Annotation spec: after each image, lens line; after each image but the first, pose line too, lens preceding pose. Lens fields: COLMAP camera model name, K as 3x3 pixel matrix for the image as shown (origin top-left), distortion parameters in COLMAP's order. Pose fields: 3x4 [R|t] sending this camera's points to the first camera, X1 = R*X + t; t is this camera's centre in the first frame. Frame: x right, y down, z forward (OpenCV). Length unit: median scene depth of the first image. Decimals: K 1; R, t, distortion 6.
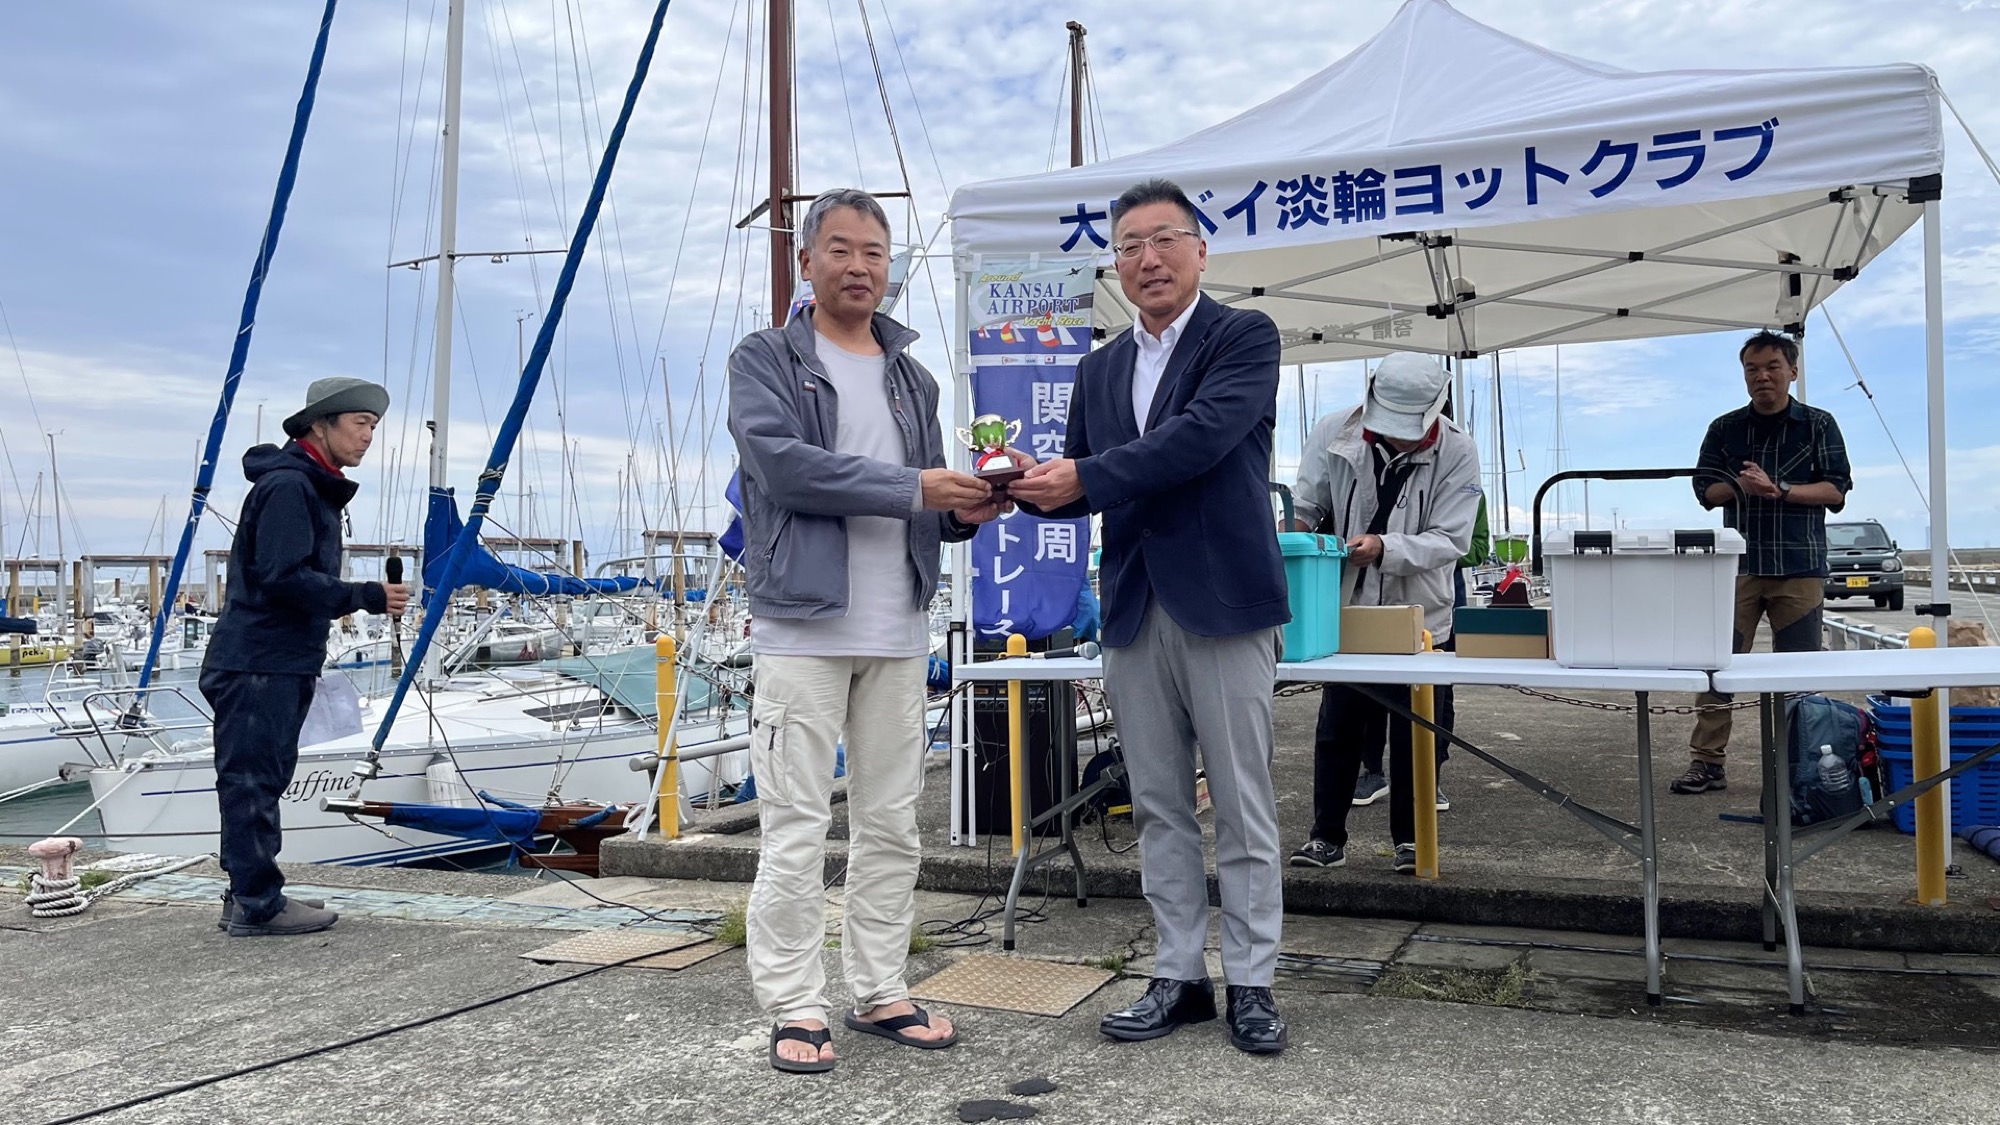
lens RADIAL K [[1512.8, 0, 1015.1], [0, 1512.8, 560.9], [0, 0, 1]] dist [0.052743, -0.068120]
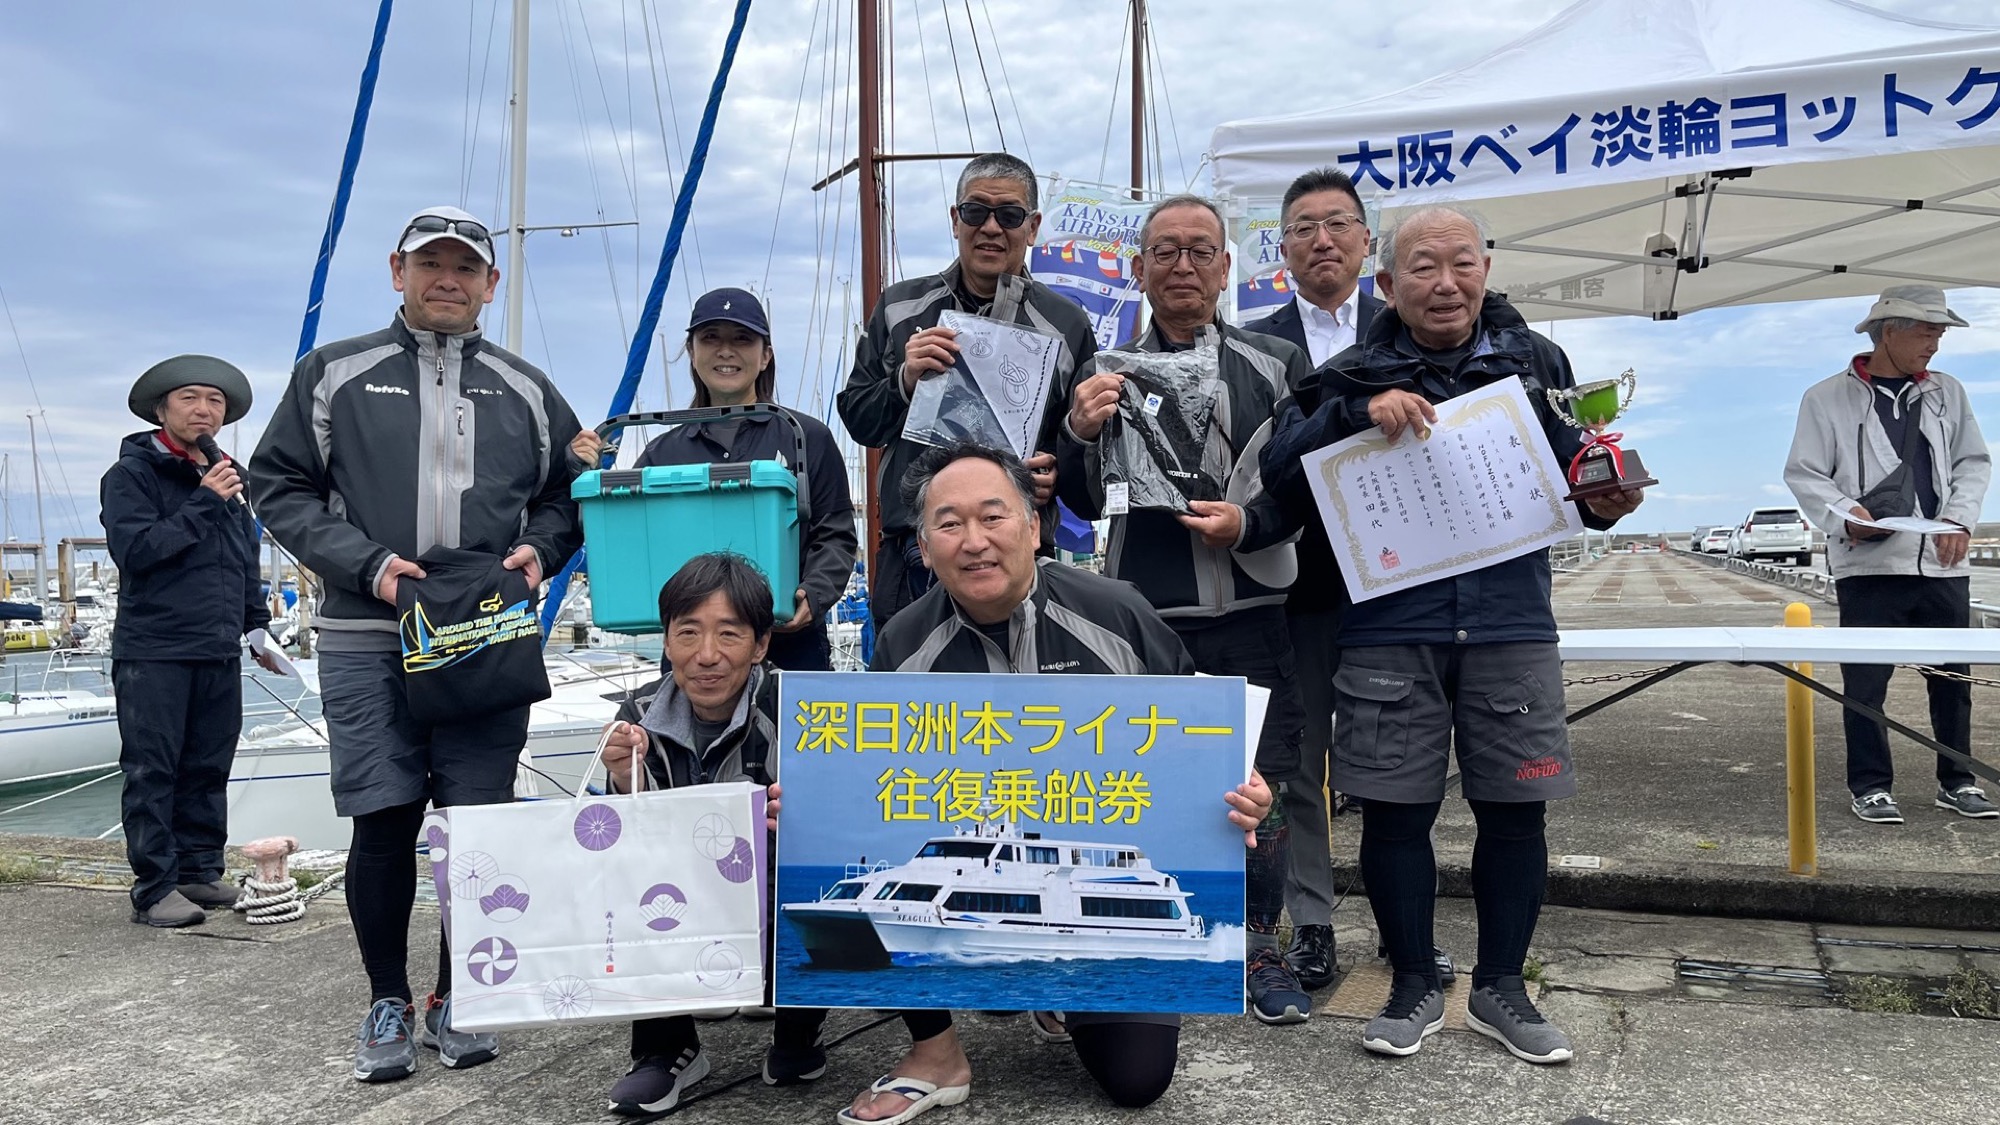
lens RADIAL K [[1512.8, 0, 1008.1], [0, 1512.8, 595.5], [0, 0, 1]] dist [0.052743, -0.068120]
pose [[0.999912, -0.005122, 0.012212, -0.197622], [0.004680, 0.999343, 0.035934, 0.004654], [-0.012388, -0.035874, 0.999280, 0.082396]]
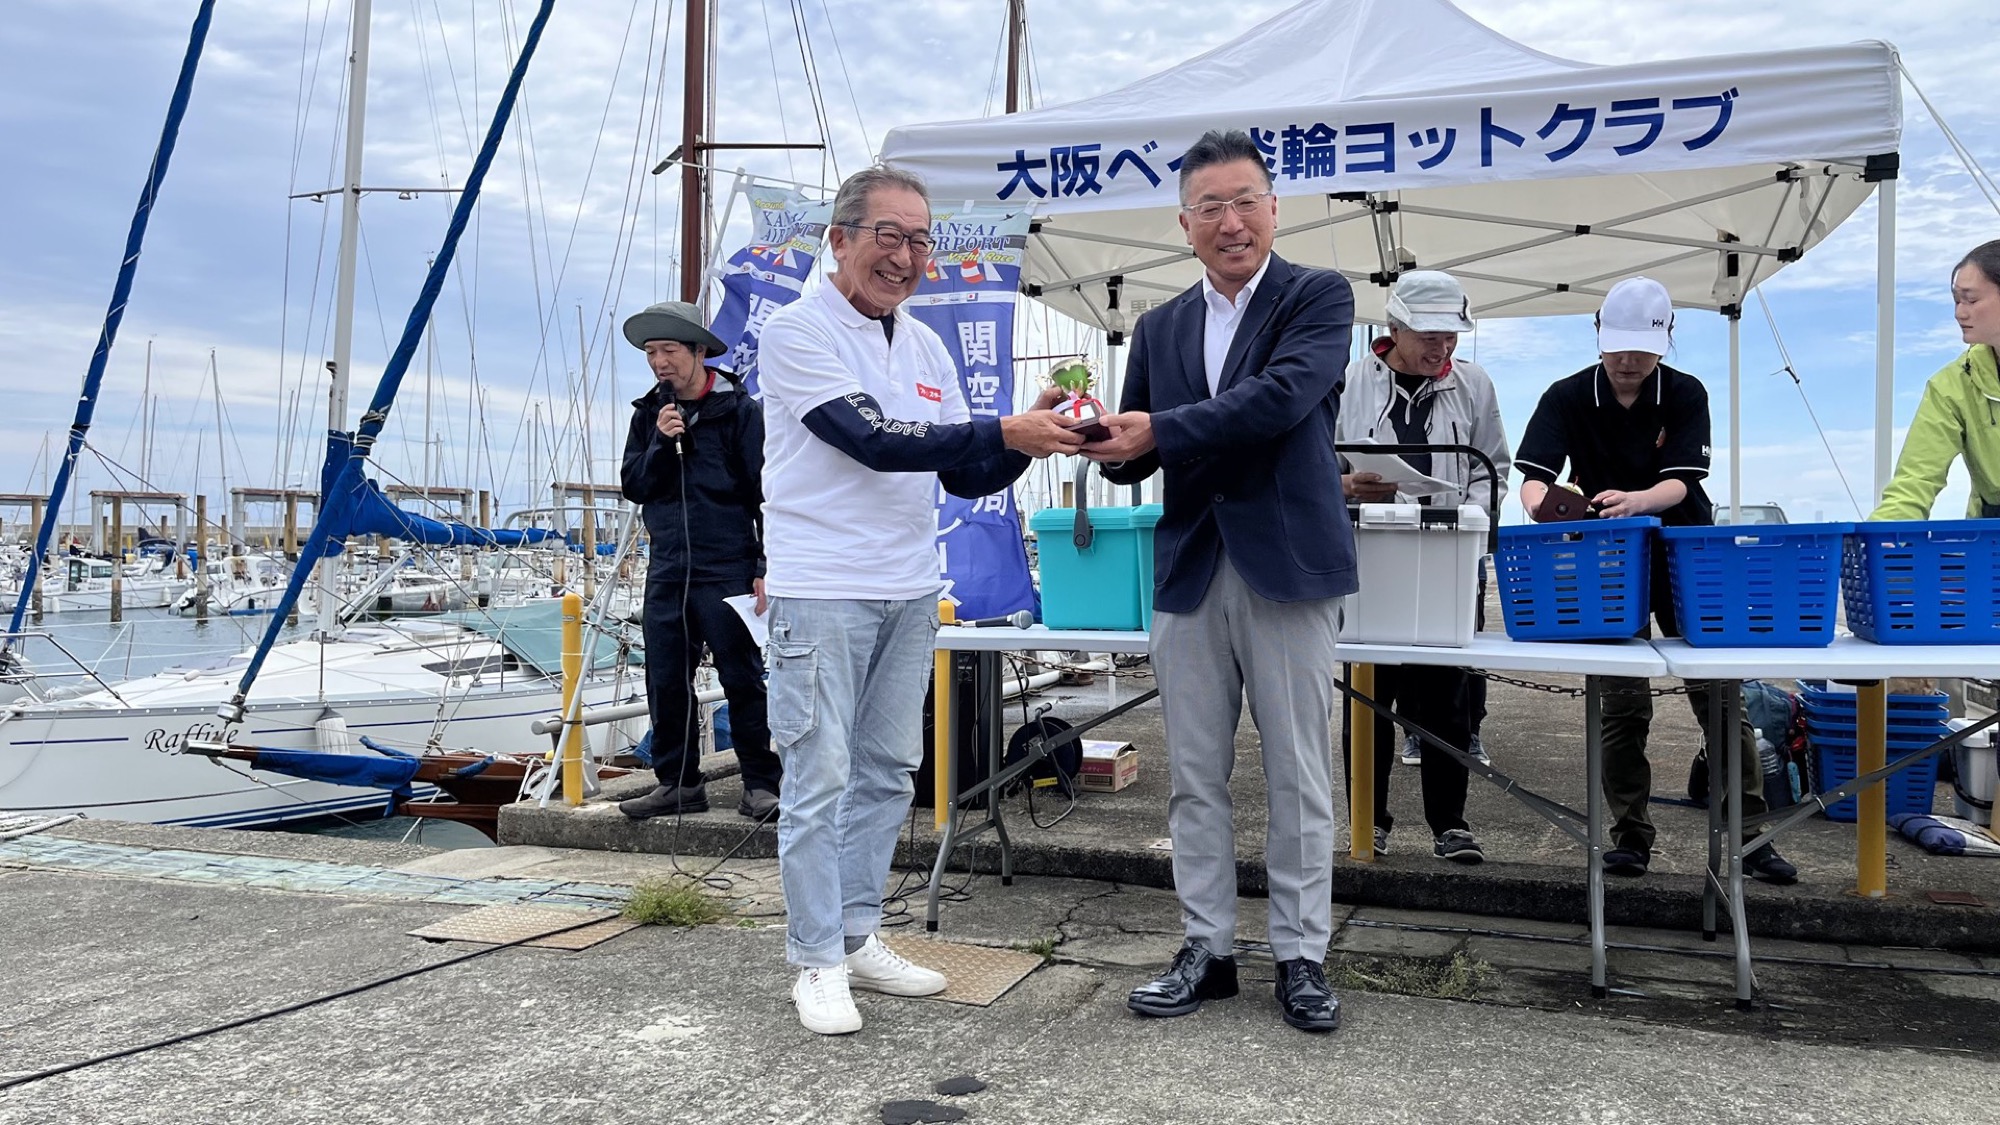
lens RADIAL K [[1512.8, 0, 1009.4], [0, 1512.8, 563.3], [0, 0, 1]] dist [0.052743, -0.068120]
pose [[0.998334, 0.022177, 0.053267, -0.008862], [-0.023597, 0.999379, 0.026164, -0.000791], [-0.052654, -0.027377, 0.998237, 0.042370]]
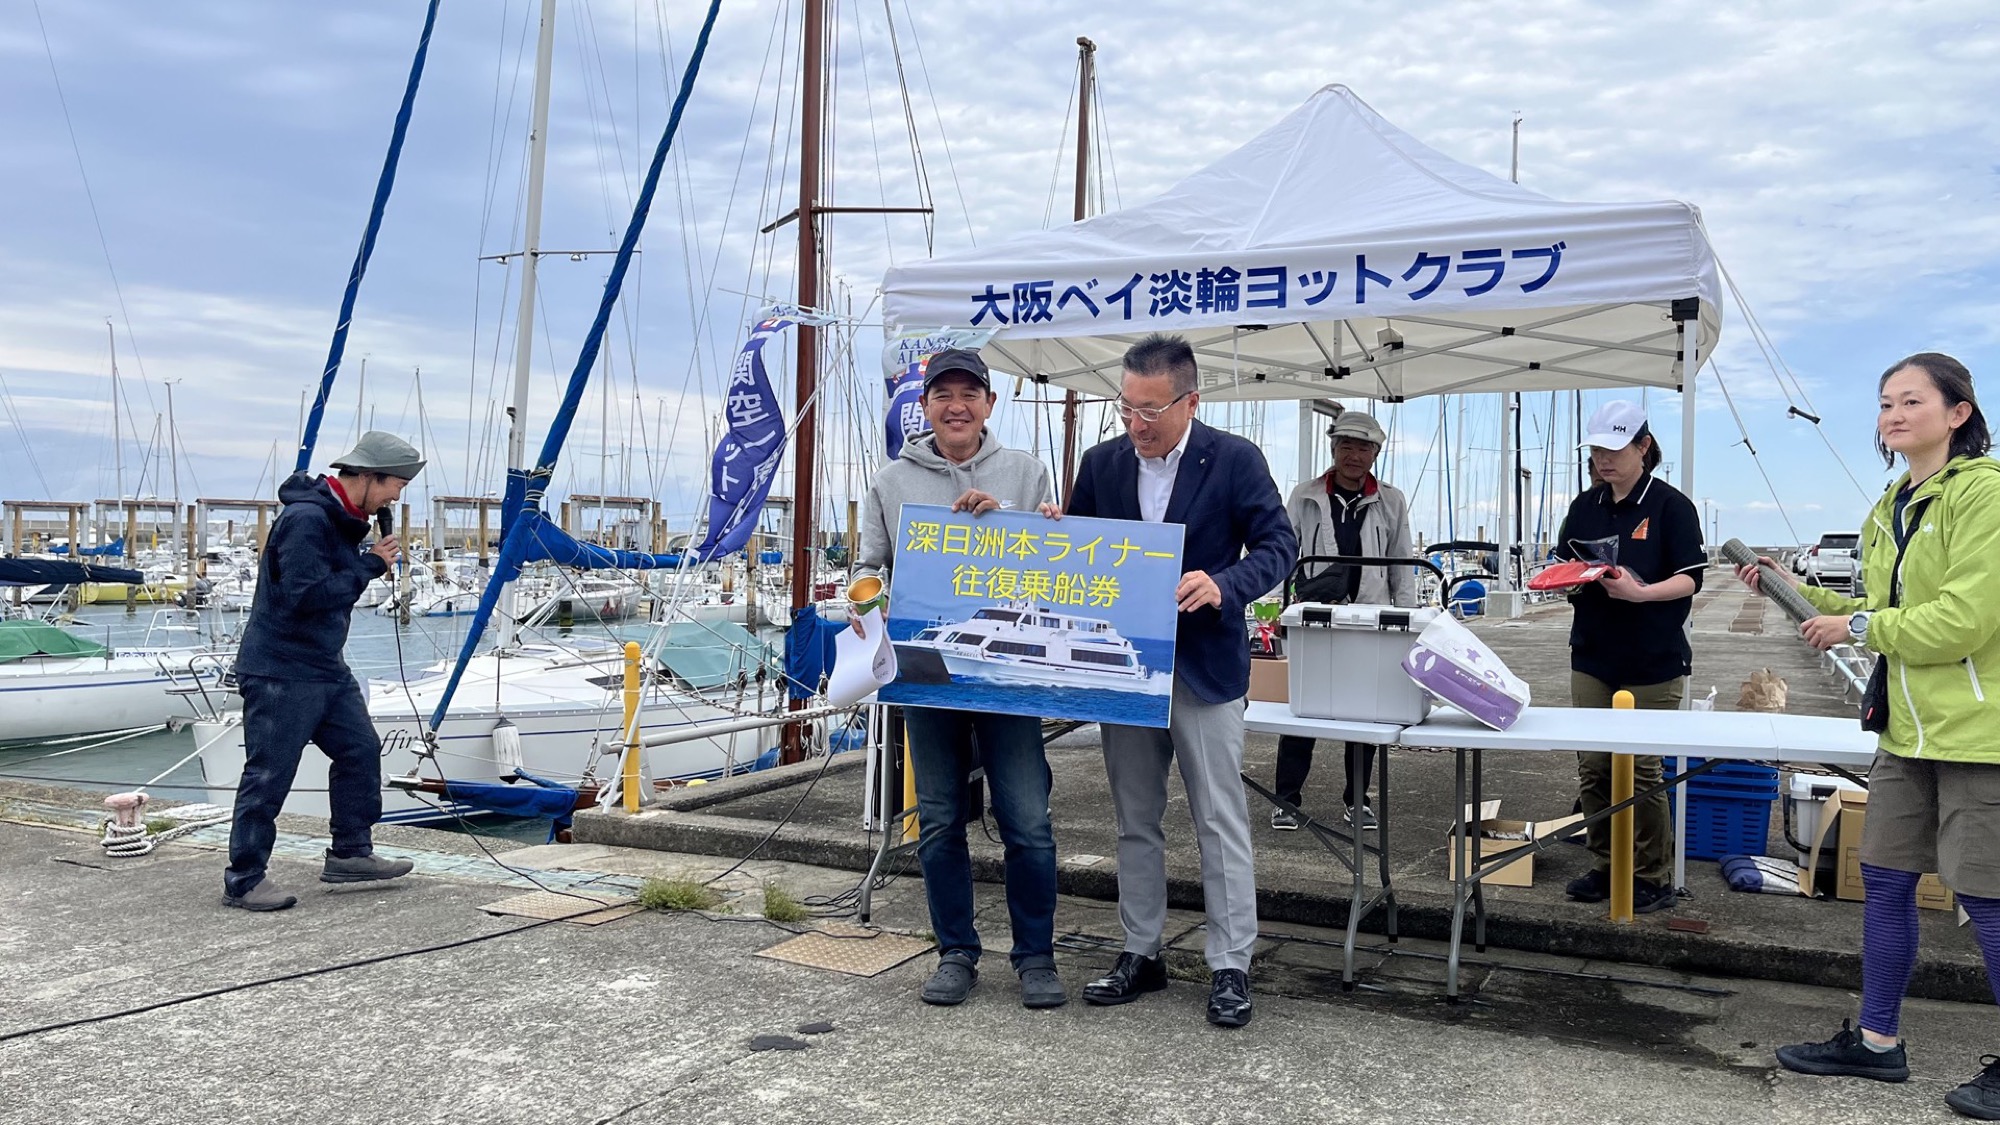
lens RADIAL K [[1512.8, 0, 1002.3], [0, 1512.8, 559.5], [0, 0, 1]] dist [0.052743, -0.068120]
pose [[0.997443, 0.032896, -0.063453, 0.144418], [-0.031480, 0.999236, 0.023175, -0.056774], [0.064167, -0.021118, 0.997716, -0.175636]]
